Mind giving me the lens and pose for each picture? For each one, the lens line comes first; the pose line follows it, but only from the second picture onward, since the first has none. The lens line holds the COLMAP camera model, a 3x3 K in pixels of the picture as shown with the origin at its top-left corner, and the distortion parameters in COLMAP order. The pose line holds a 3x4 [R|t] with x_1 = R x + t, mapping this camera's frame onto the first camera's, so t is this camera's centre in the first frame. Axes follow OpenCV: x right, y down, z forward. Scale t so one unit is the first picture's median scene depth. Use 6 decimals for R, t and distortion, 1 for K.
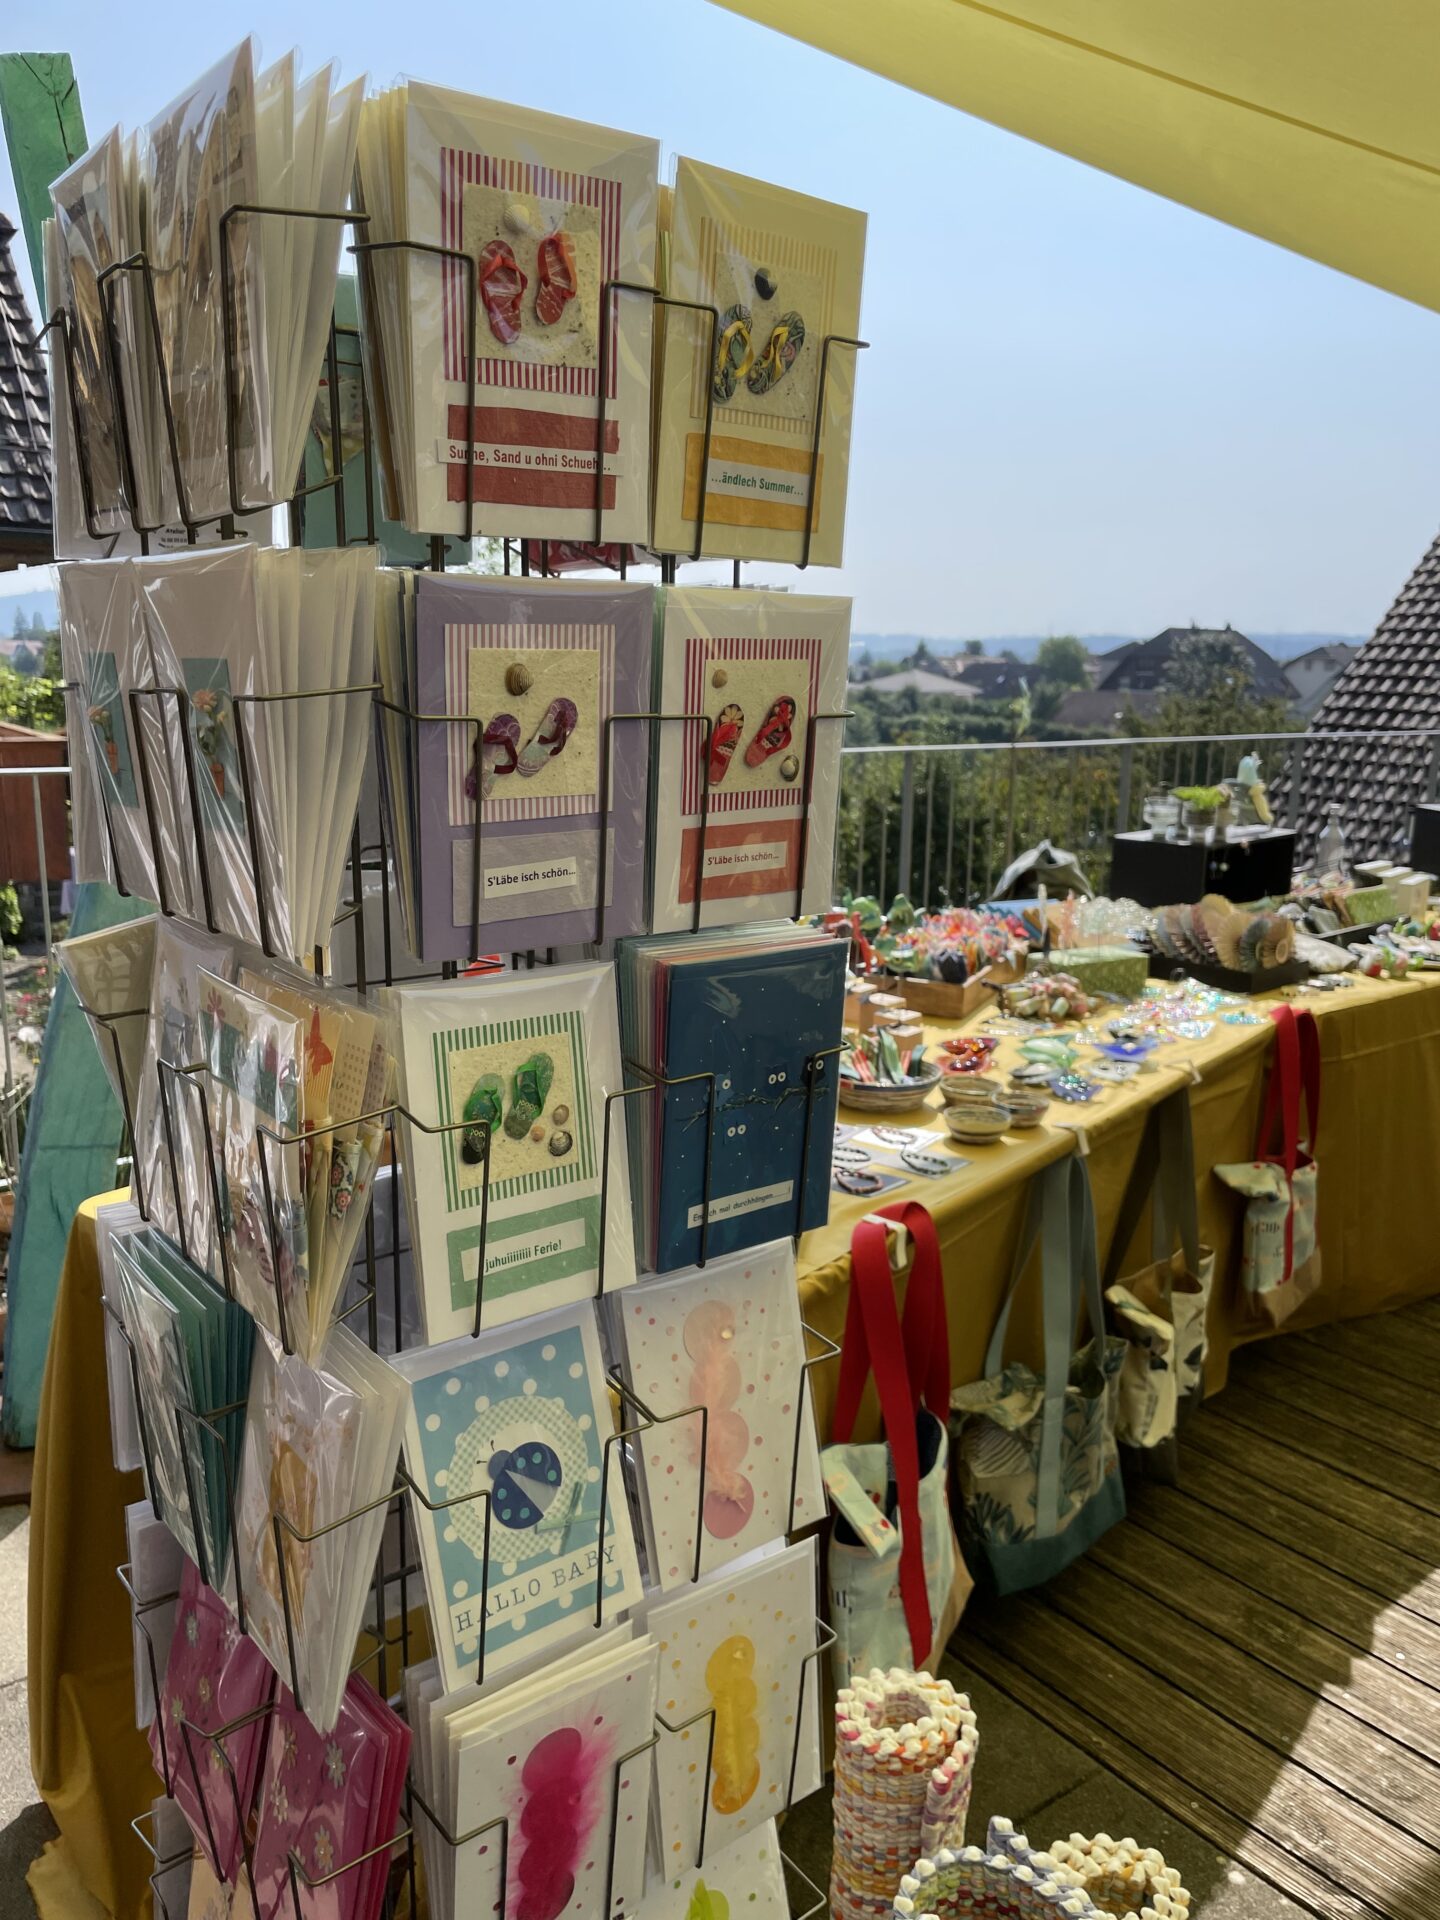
lens RADIAL K [[1448.1, 0, 734.2], [0, 1448.1, 967.4], [0, 0, 1]] dist [0.076784, -0.112262]
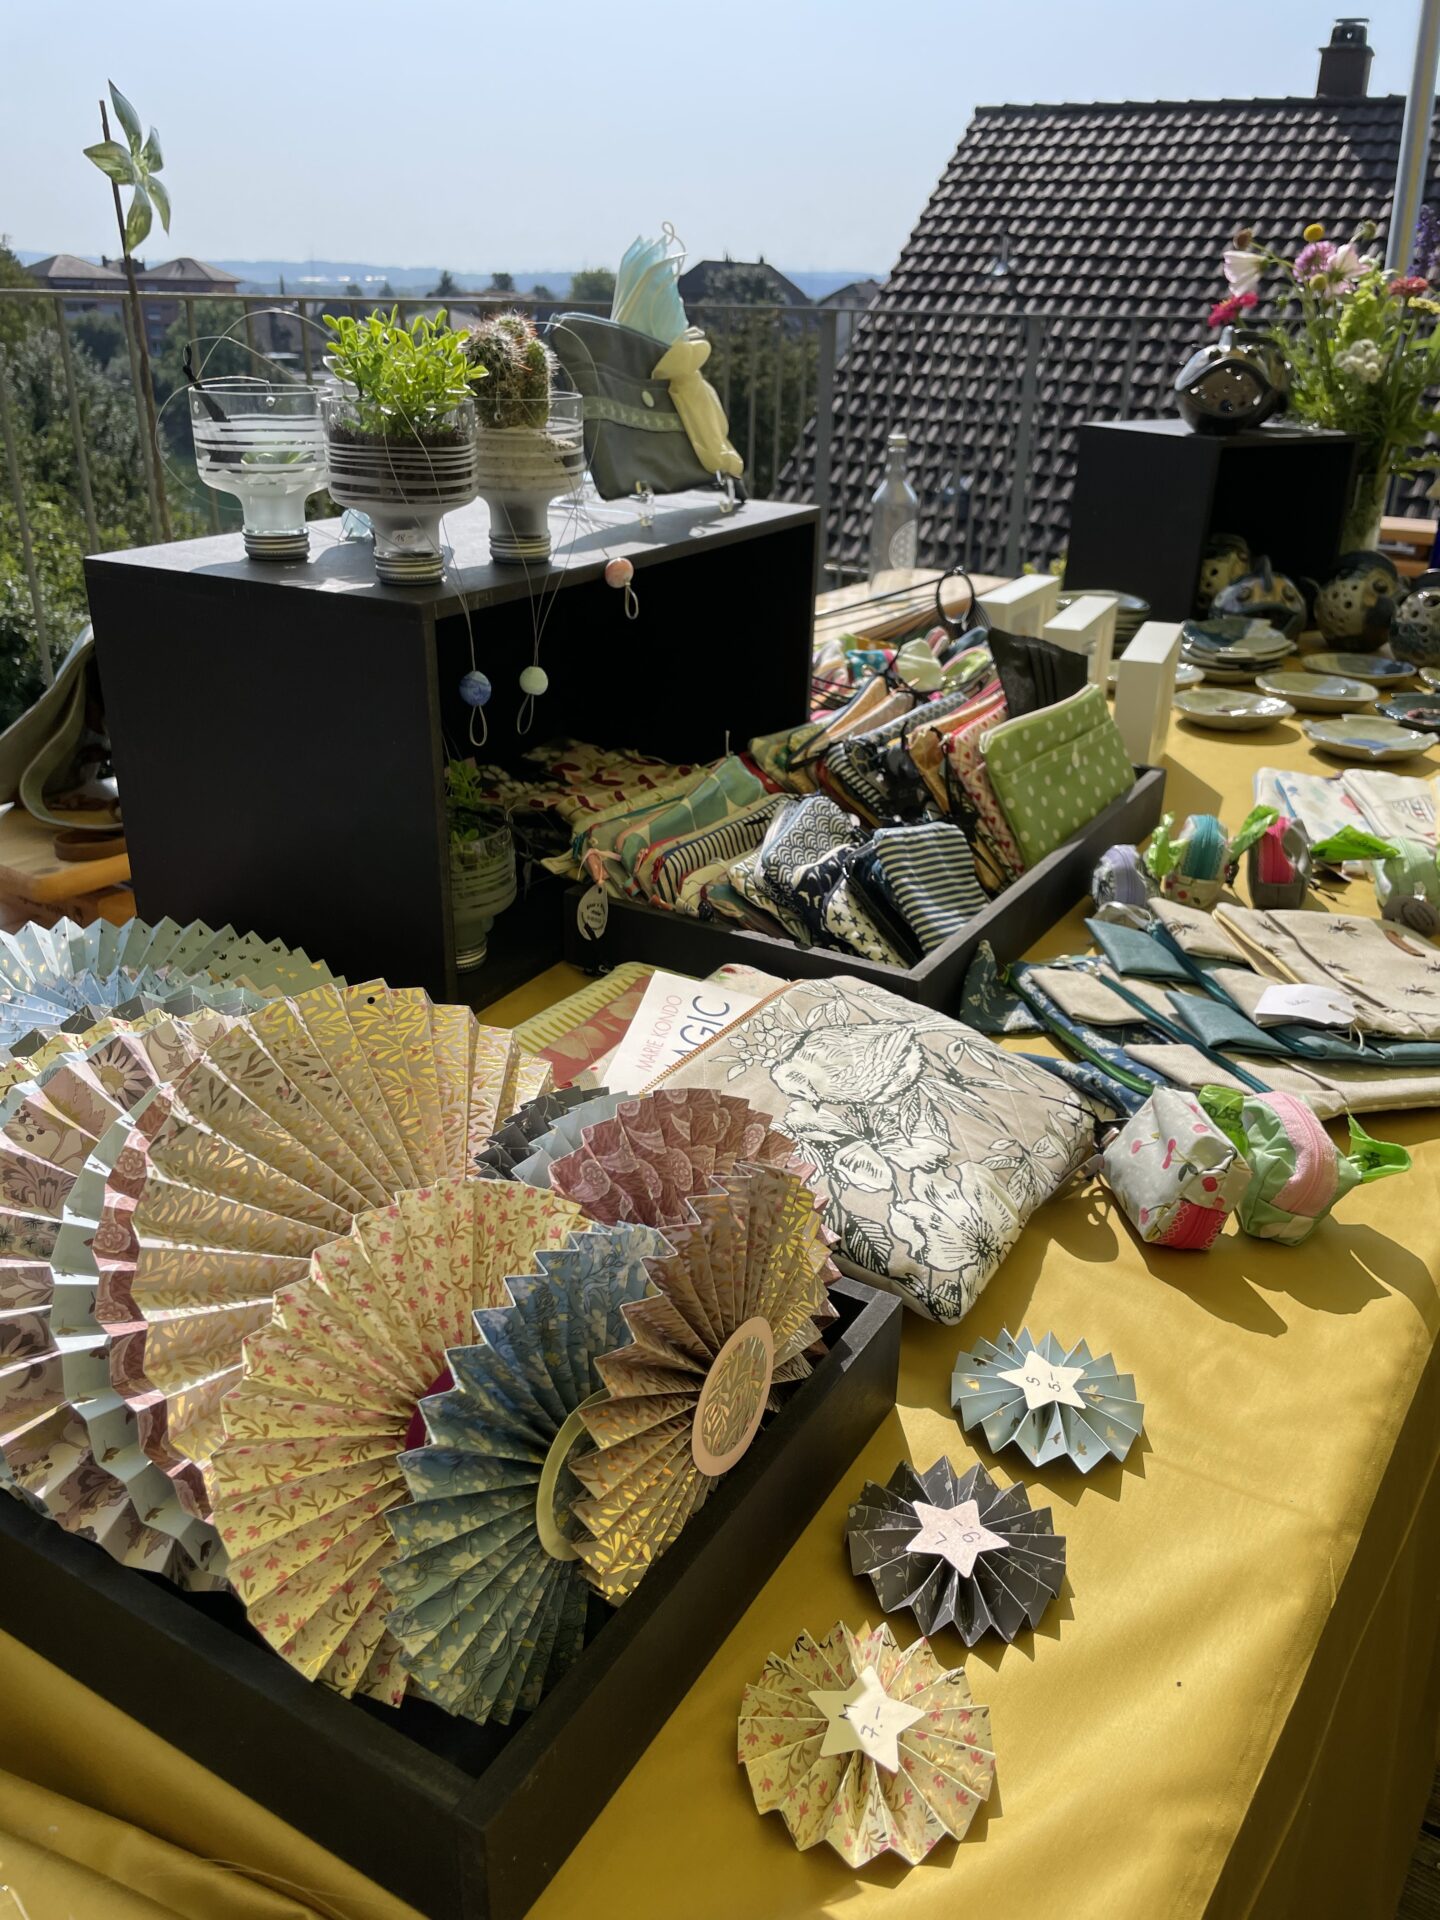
lens RADIAL K [[1448.1, 0, 726.3], [0, 1448.1, 962.1], [0, 0, 1]] dist [0.076784, -0.112262]
pose [[0.956651, -0.119360, 0.265653, 0.443878], [0.059068, 0.972719, 0.224339, -0.113215], [-0.285183, -0.198922, 0.937604, 1.135194]]
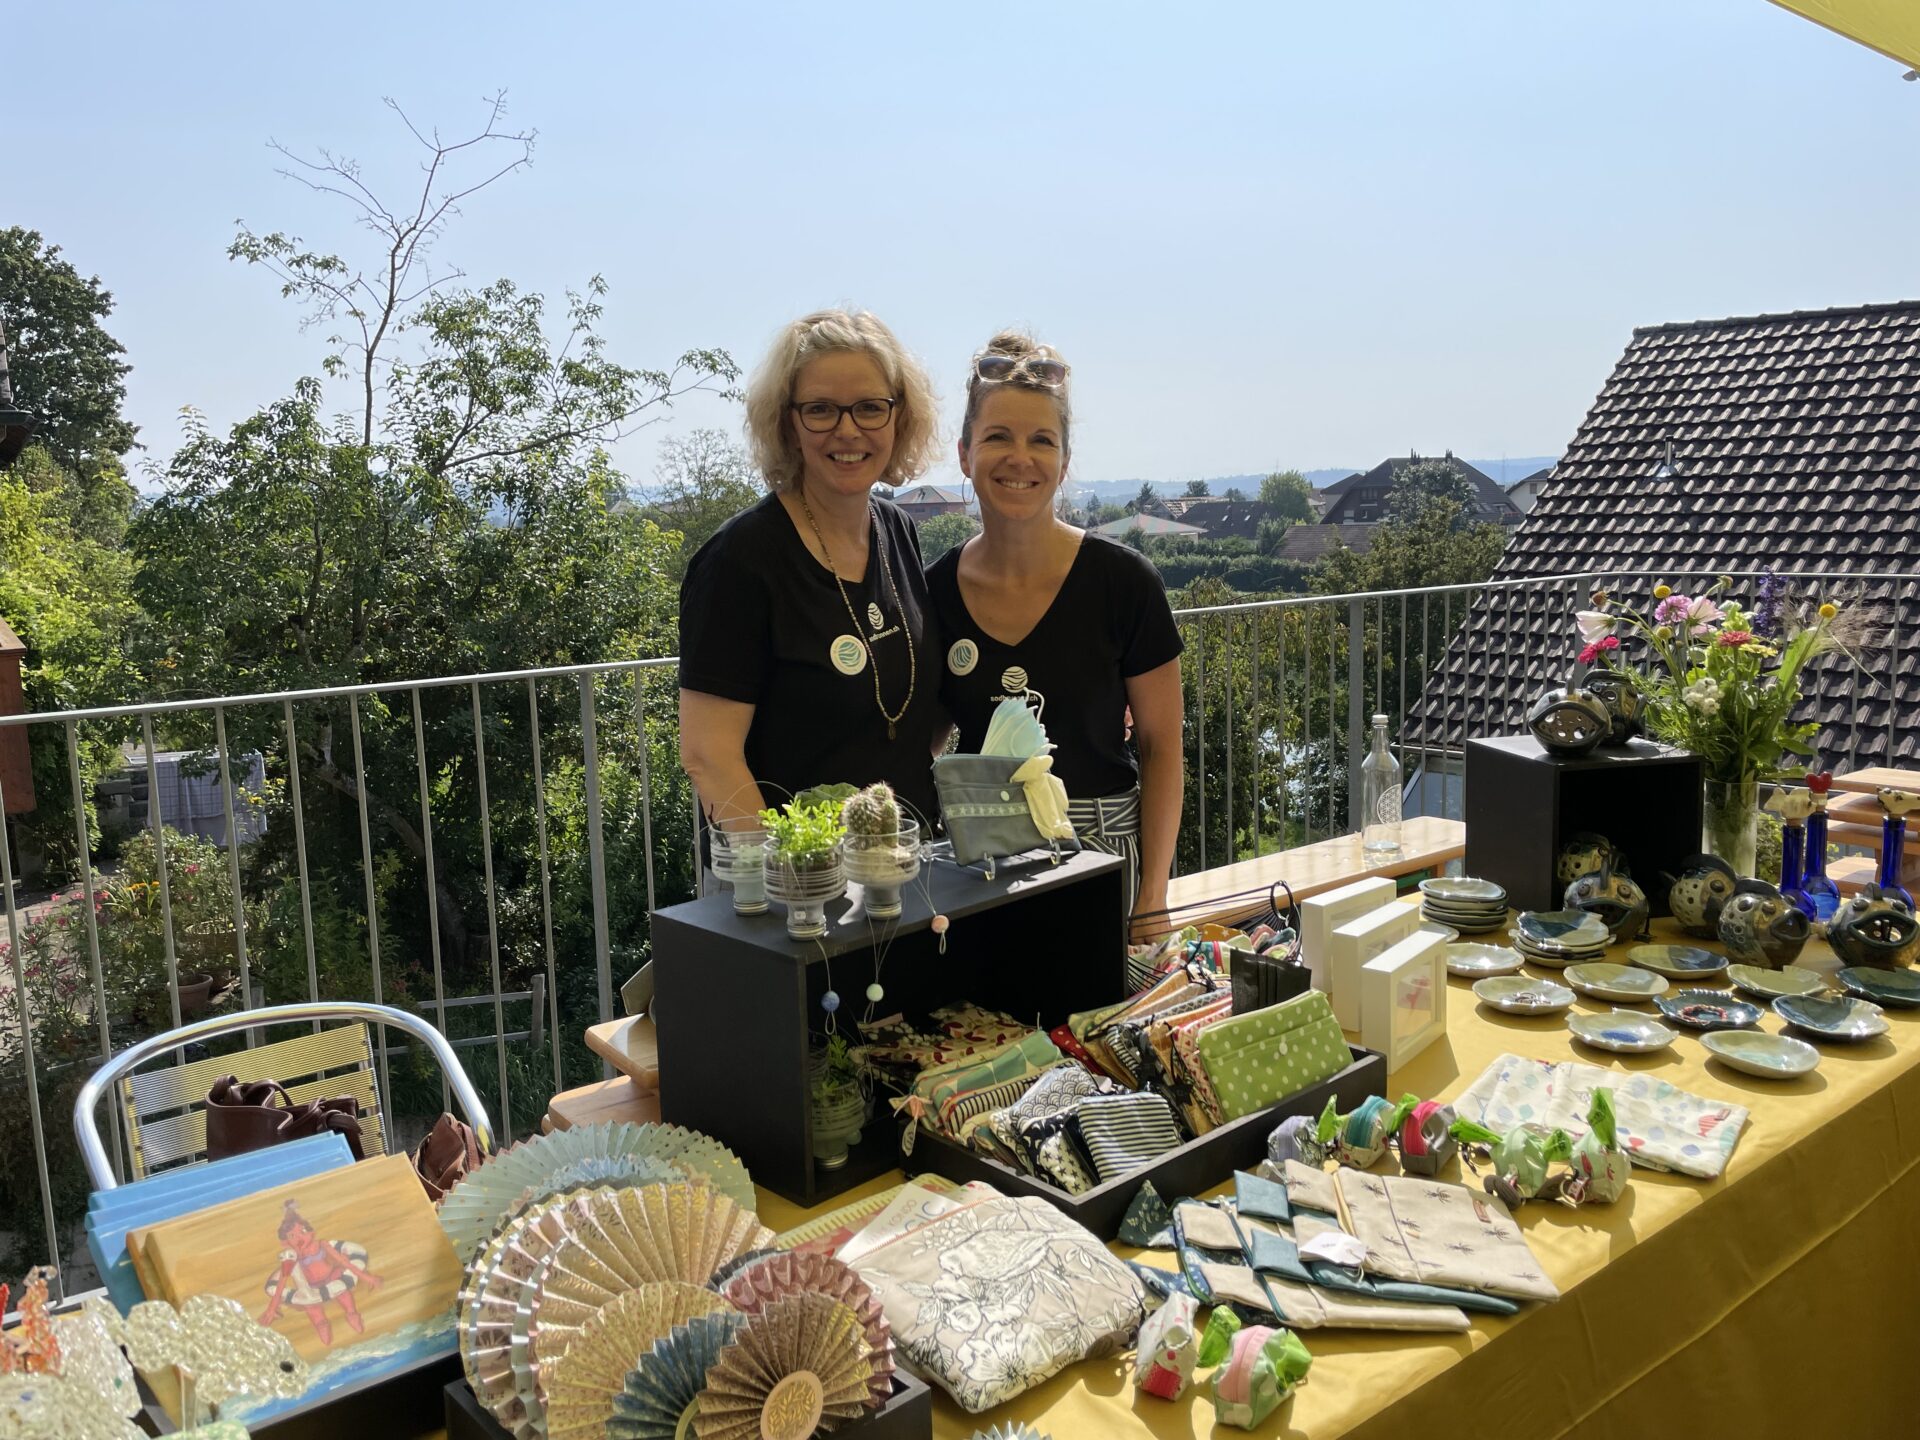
lens RADIAL K [[1448.1, 0, 946.6], [0, 1448.1, 715.4], [0, 0, 1]] dist [0.076784, -0.112262]
pose [[0.998673, -0.048097, -0.018413, 0.548070], [0.046700, 0.996456, -0.069960, -0.173931], [0.021713, 0.069007, 0.997380, 0.891514]]
